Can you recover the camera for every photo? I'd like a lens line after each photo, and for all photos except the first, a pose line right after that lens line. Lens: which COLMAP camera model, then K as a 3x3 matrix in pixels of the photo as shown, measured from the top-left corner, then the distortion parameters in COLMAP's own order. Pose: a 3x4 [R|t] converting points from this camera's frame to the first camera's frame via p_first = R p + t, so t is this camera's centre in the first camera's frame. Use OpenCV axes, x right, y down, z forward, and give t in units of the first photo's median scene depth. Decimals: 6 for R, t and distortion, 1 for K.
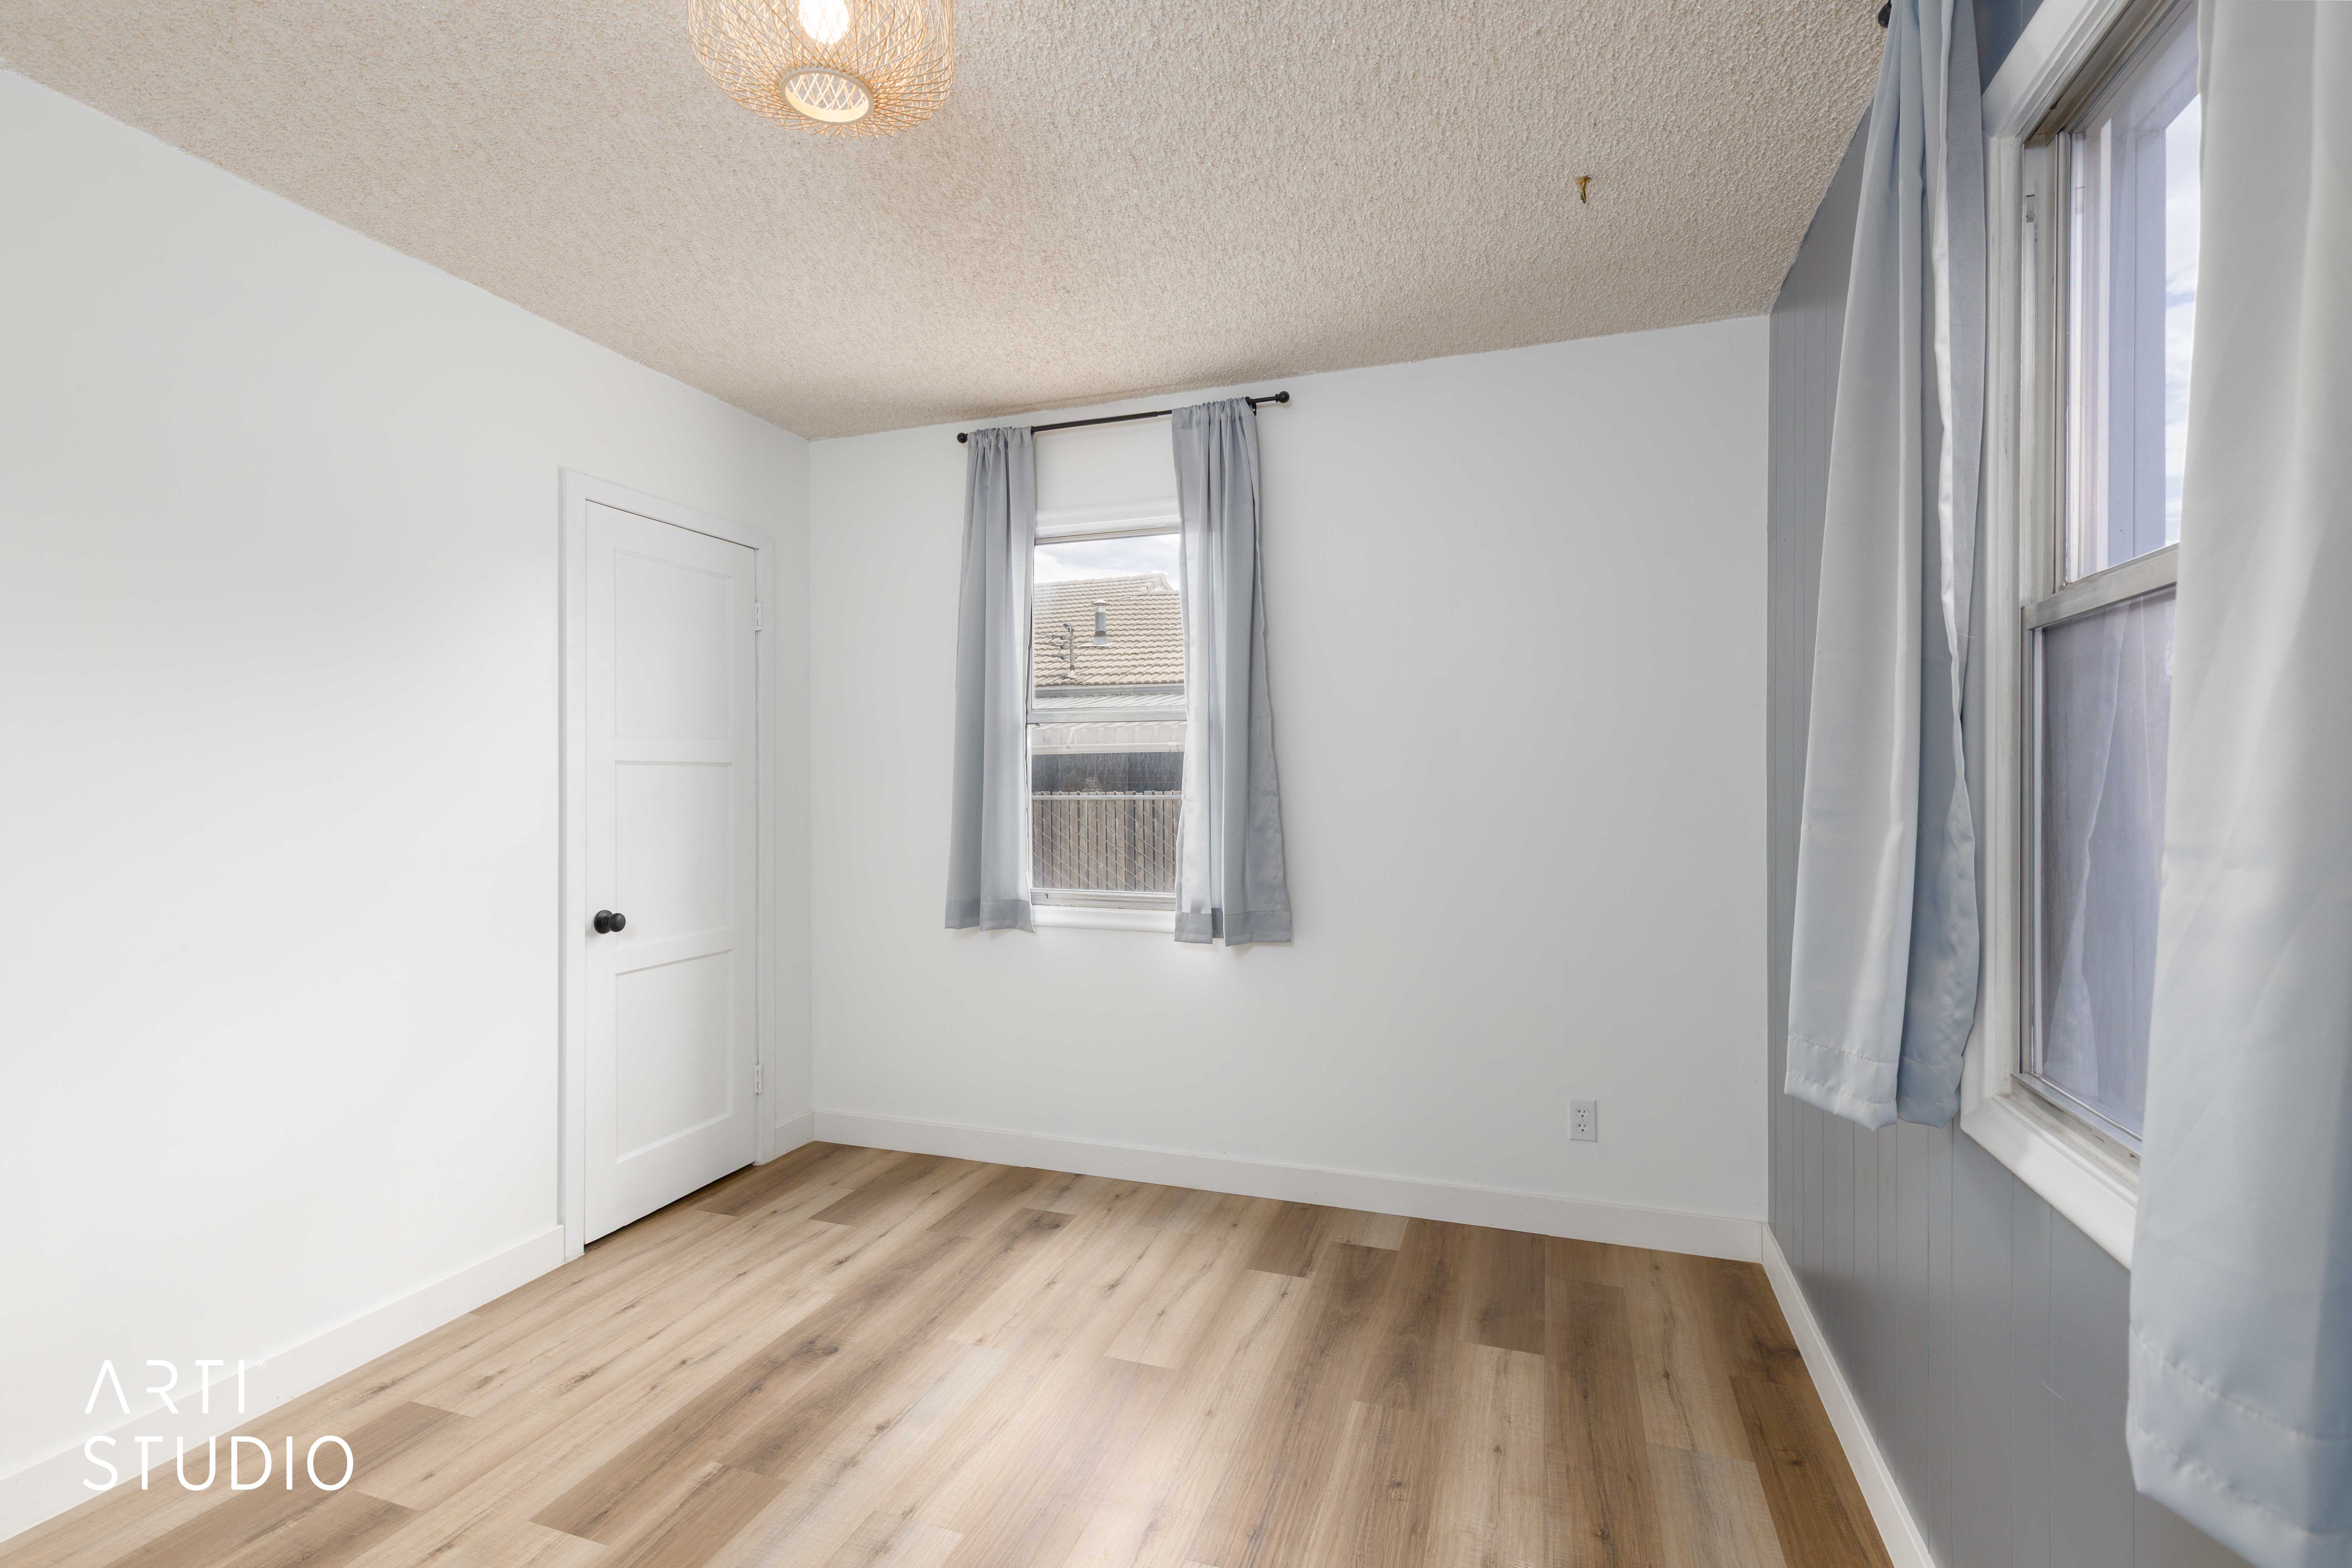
lens RADIAL K [[1067.2, 0, 1173.6], [0, 1067.2, 785.7], [0, 0, 1]] dist [0.014272, -0.000418]
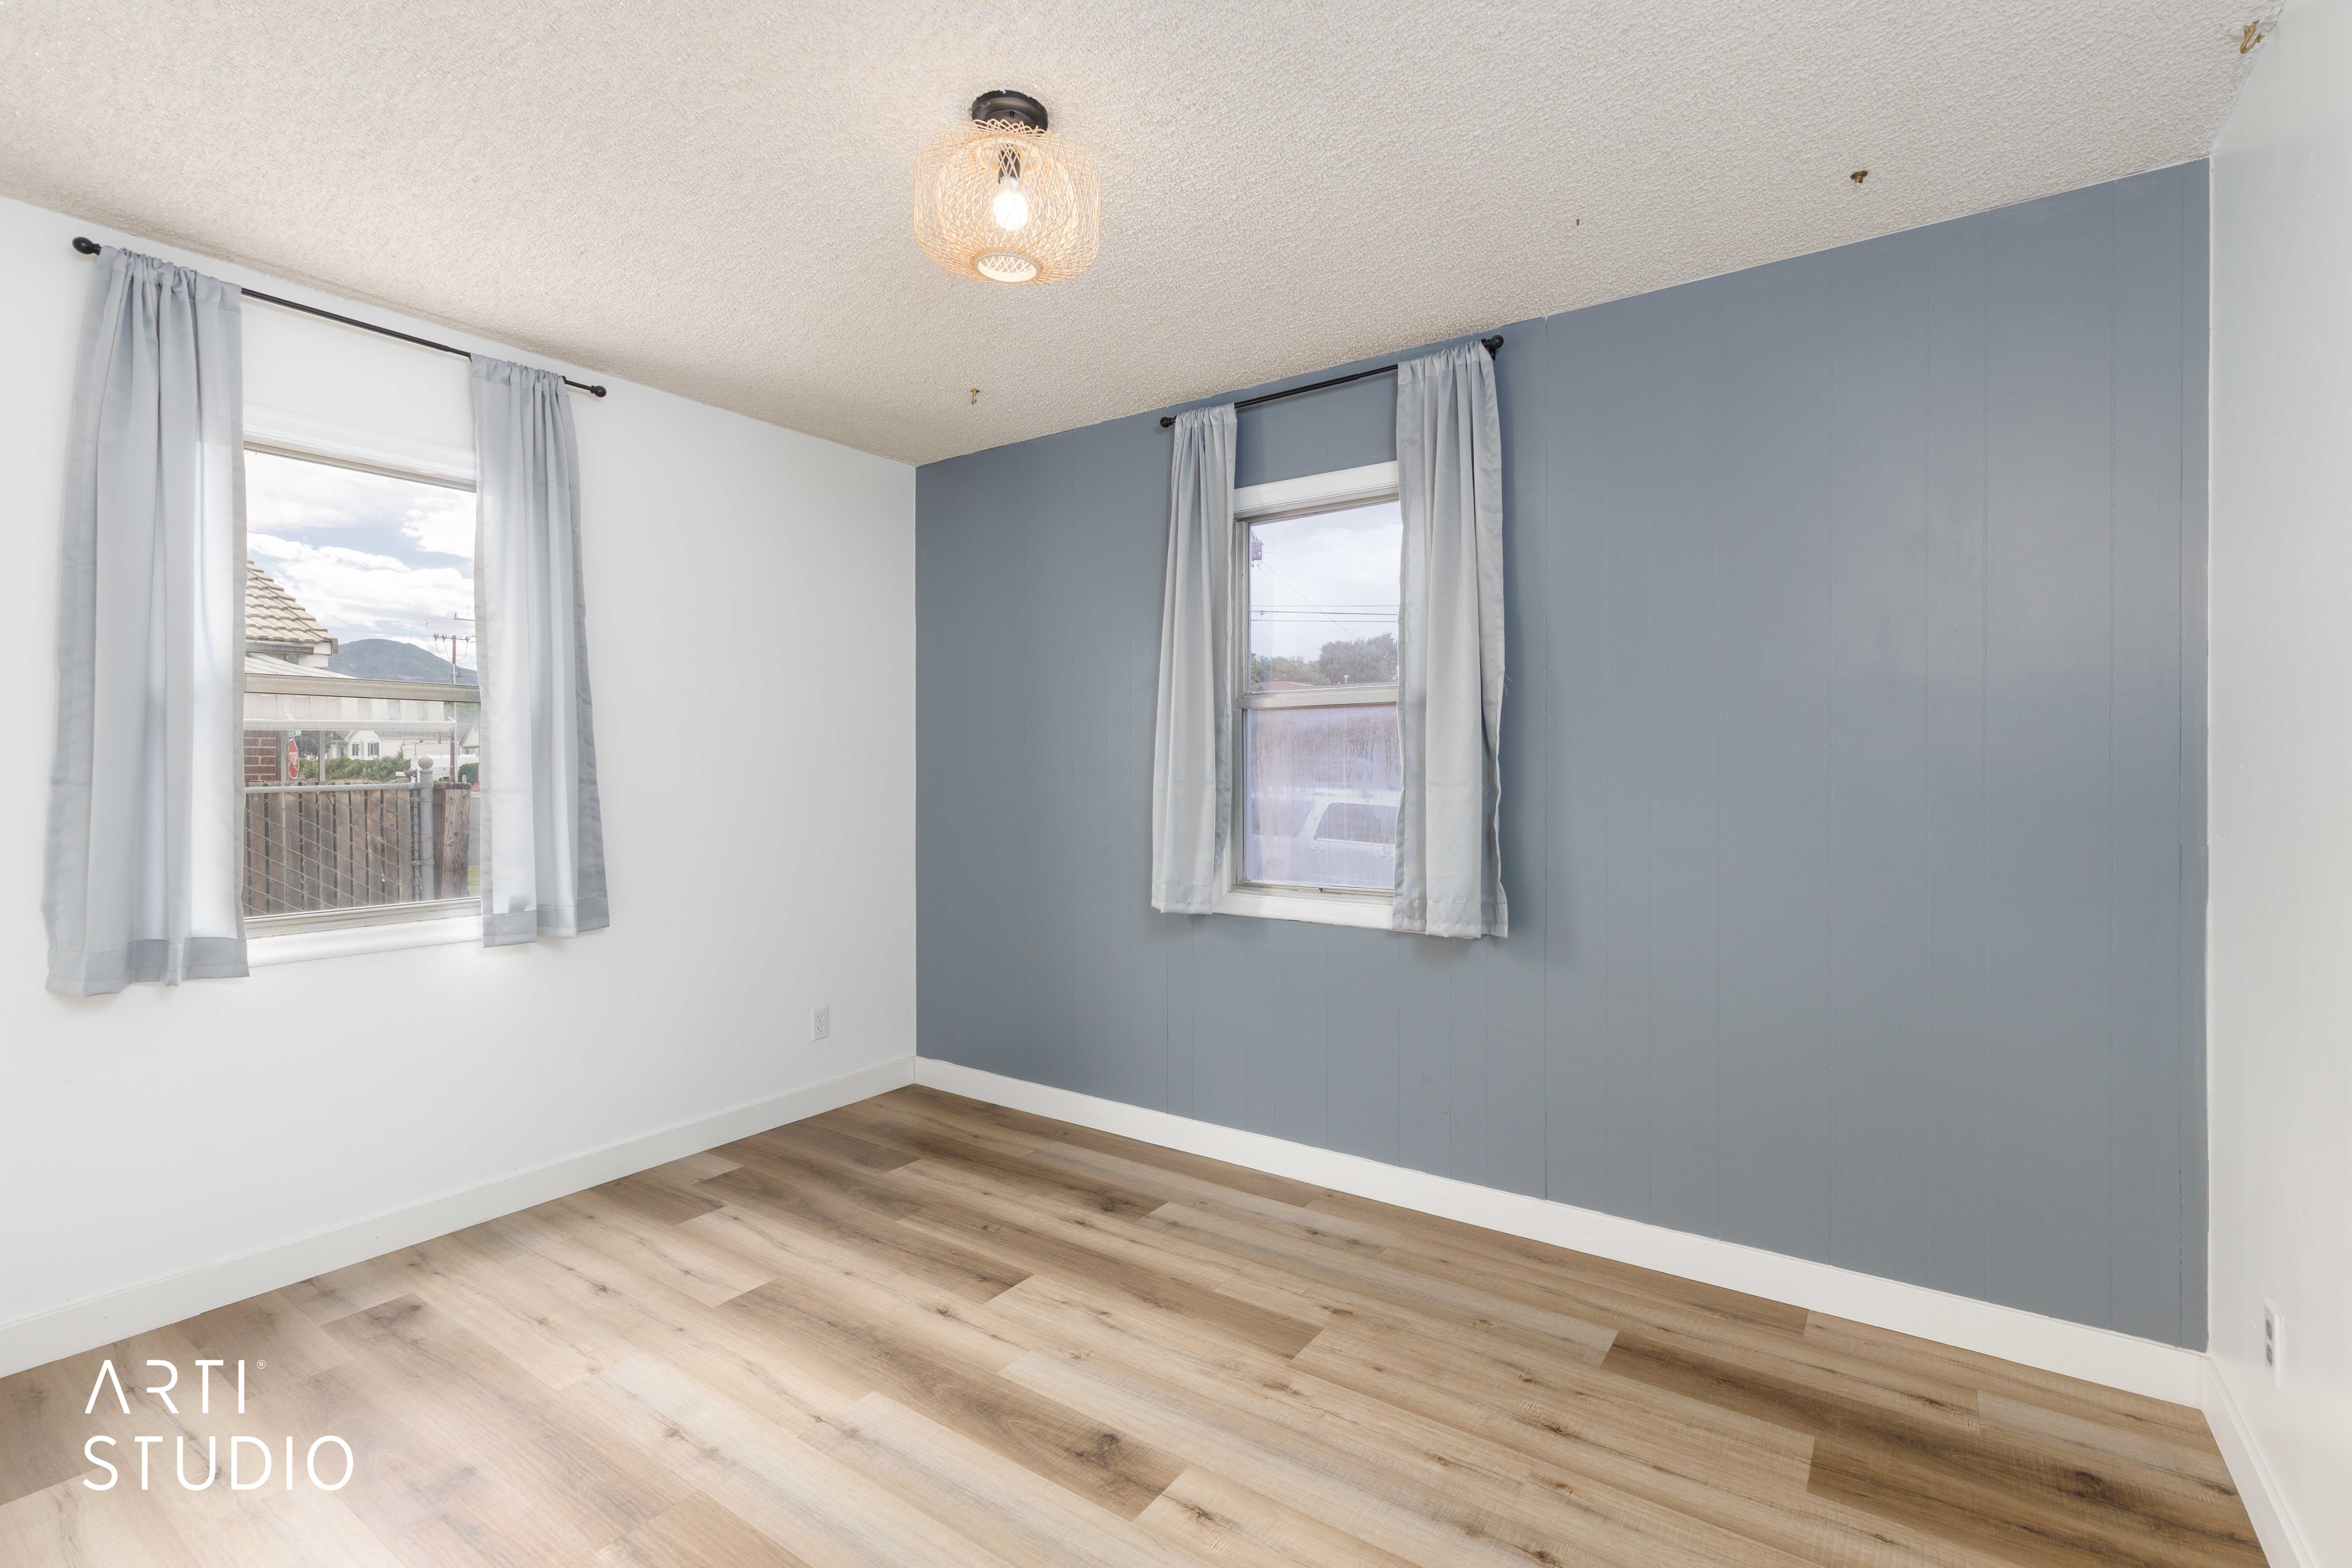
lens RADIAL K [[1067.2, 0, 1174.9], [0, 1067.2, 777.9], [0, 0, 1]] dist [0.014272, -0.000418]
pose [[0.269959, -0.008489, 0.962835, -0.739764], [0.010995, 0.999923, 0.005733, 0.004124], [-0.962809, 0.009039, 0.270031, 0.203981]]
